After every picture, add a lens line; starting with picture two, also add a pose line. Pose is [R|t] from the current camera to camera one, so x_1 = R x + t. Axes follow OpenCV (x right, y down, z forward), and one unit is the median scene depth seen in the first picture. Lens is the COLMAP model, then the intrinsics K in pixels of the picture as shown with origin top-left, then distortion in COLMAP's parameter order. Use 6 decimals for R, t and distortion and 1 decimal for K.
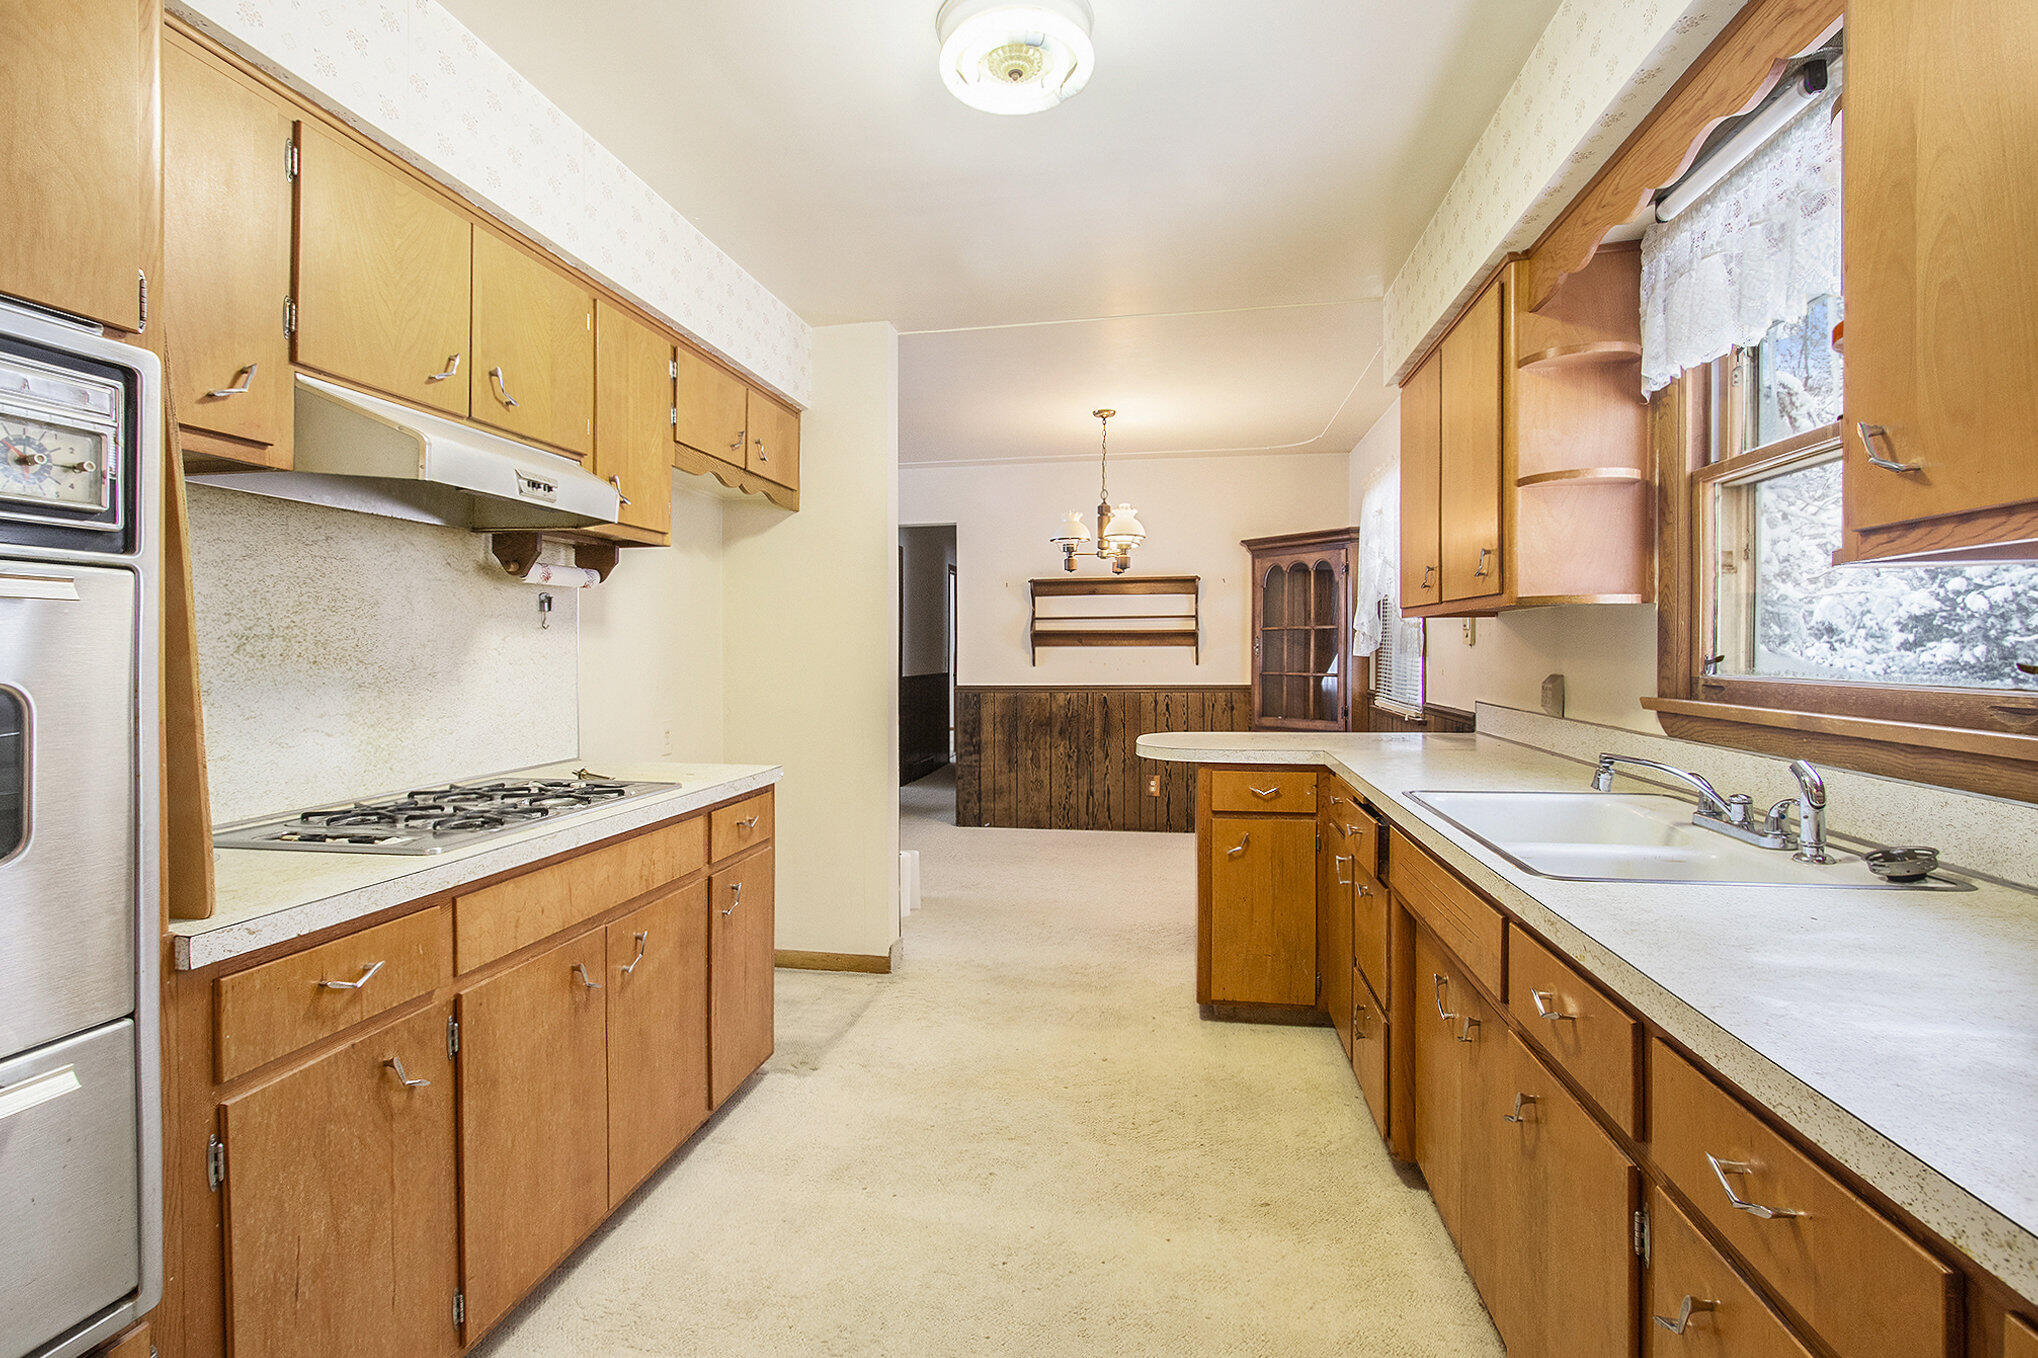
lens RADIAL K [[942.2, 0, 1020.4], [0, 942.2, 668.6], [0, 0, 1]] dist [-0.017106, 0.004786]
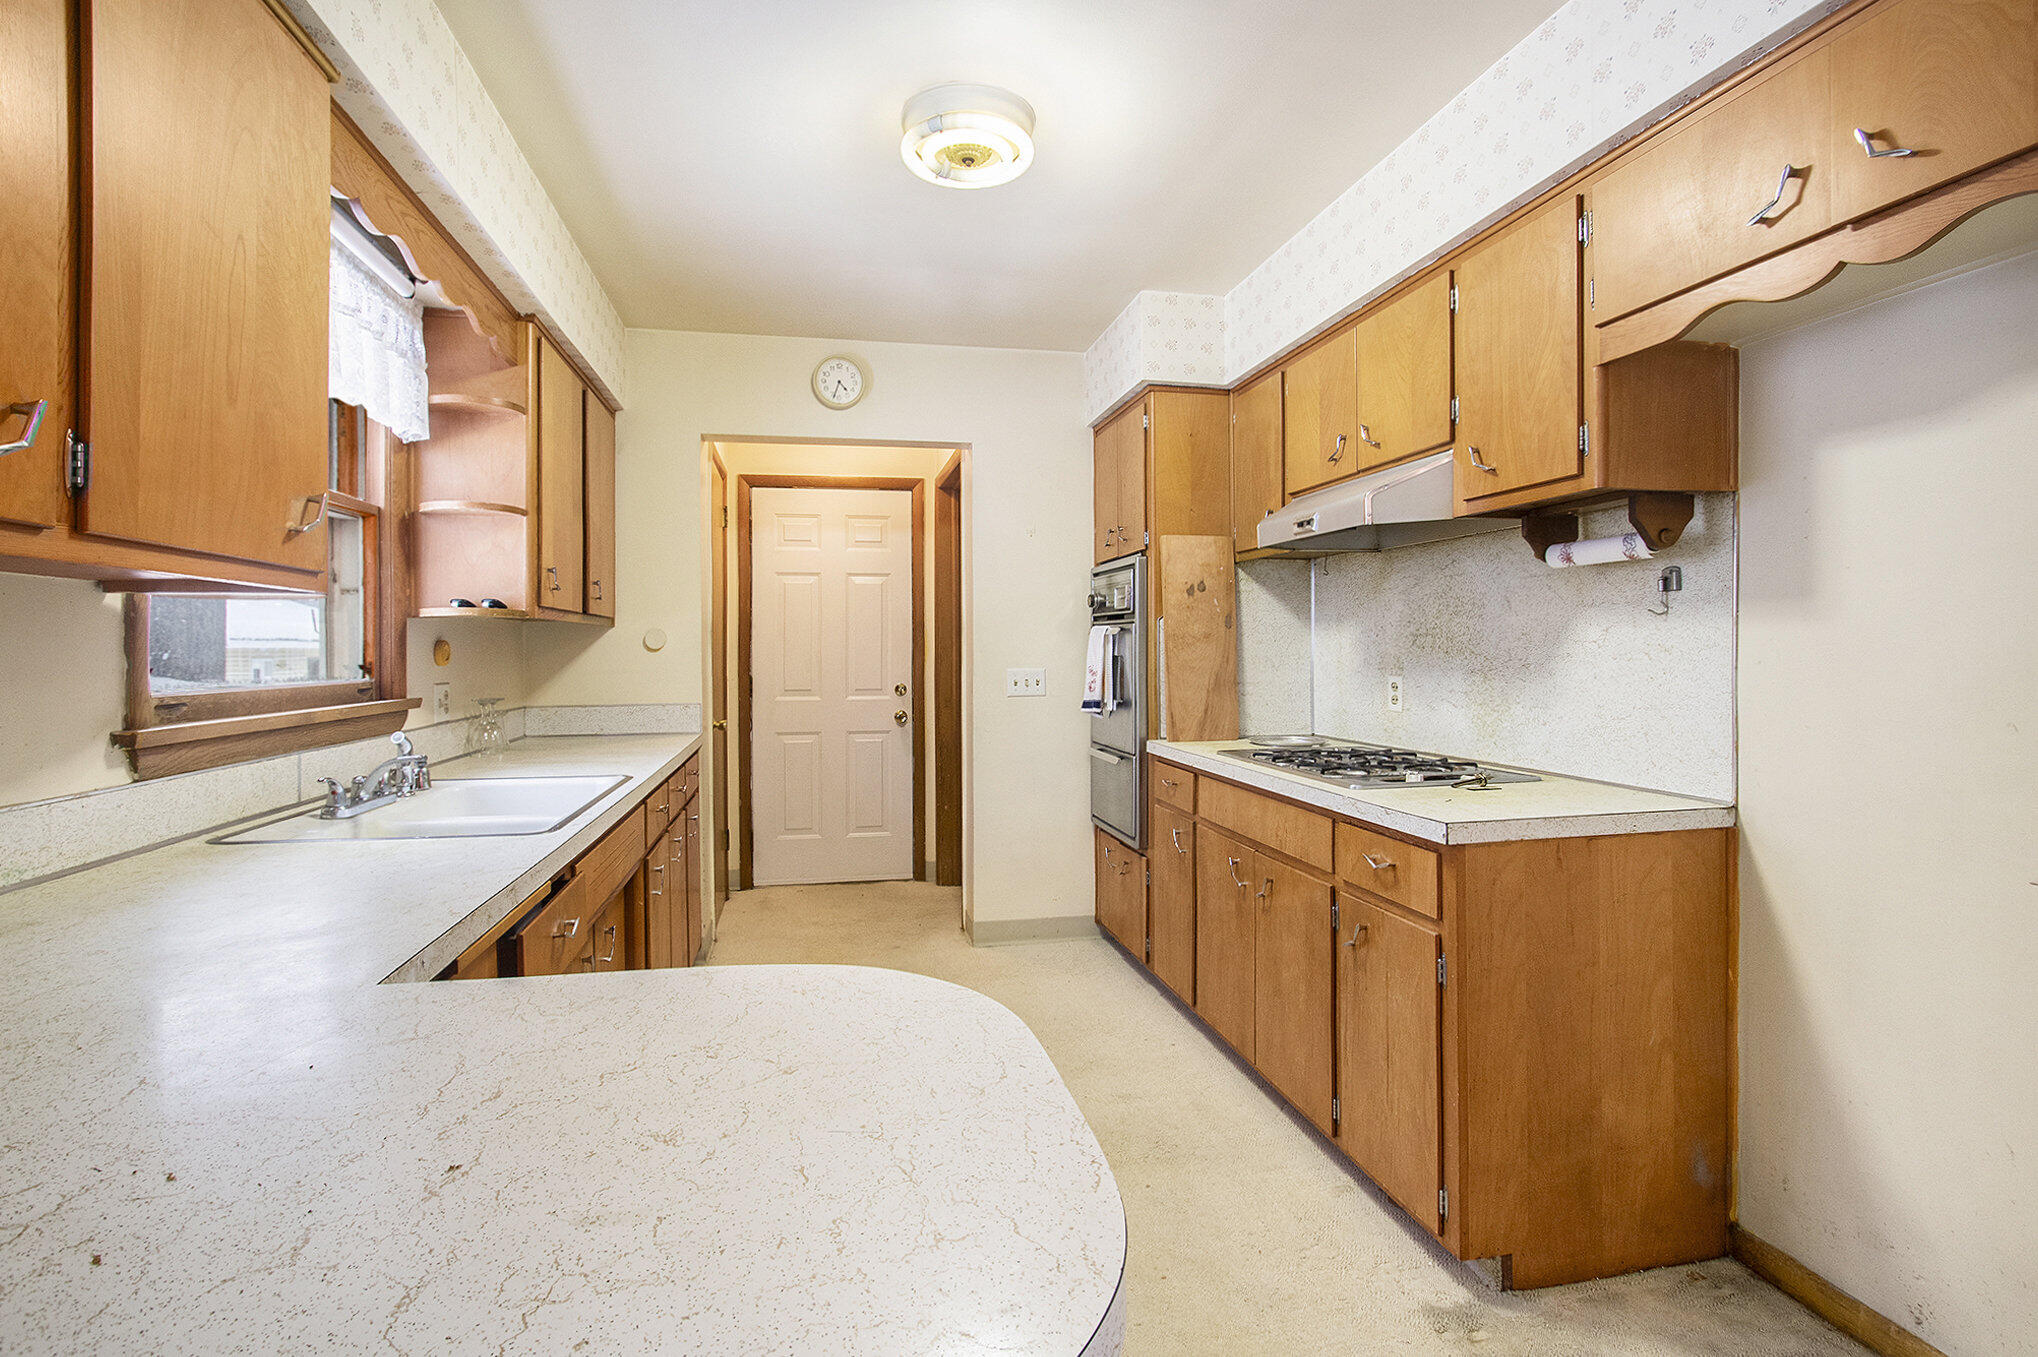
lens RADIAL K [[942.2, 0, 1029.6], [0, 942.2, 634.5], [0, 0, 1]] dist [-0.017106, 0.004786]
pose [[-0.921709, 0.005712, -0.387841, 0.334201], [0.003159, 0.999969, 0.007220, -0.041660], [0.387870, 0.005430, -0.921698, 1.884894]]
